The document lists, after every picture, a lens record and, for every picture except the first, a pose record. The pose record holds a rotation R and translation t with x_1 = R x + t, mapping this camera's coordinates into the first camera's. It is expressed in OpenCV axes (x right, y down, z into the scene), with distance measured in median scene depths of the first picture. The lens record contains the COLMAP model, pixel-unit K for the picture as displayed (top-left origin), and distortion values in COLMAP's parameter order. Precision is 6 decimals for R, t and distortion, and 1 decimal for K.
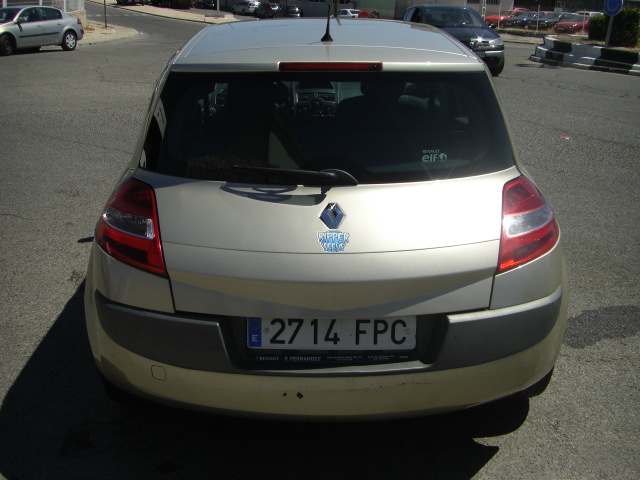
lens RADIAL K [[722.8, 0, 320.0], [0, 722.8, 240.0], [0, 0, 1]] dist [-0.181353, 0.117623]
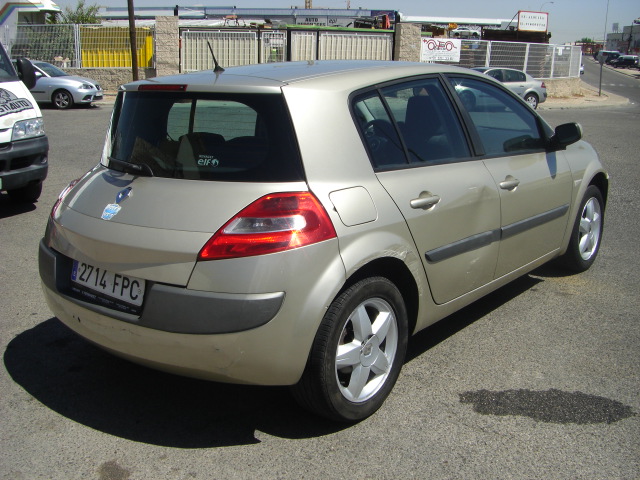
lens RADIAL K [[722.8, 0, 320.0], [0, 722.8, 240.0], [0, 0, 1]] dist [-0.181353, 0.117623]
pose [[0.750897, 0.148062, -0.643608, 1.120839], [-0.207581, 0.978067, -0.017182, -0.005075], [0.626948, 0.146503, 0.765162, 0.218453]]
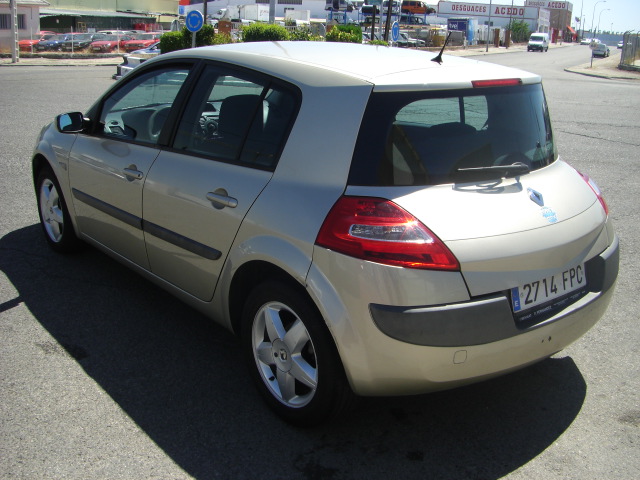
lens RADIAL K [[722.8, 0, 320.0], [0, 722.8, 240.0], [0, 0, 1]] dist [-0.181353, 0.117623]
pose [[0.788754, -0.180152, 0.587718, -1.015599], [0.196202, 0.979864, 0.037040, -0.078468], [-0.582556, 0.086097, 0.808217, 0.195557]]
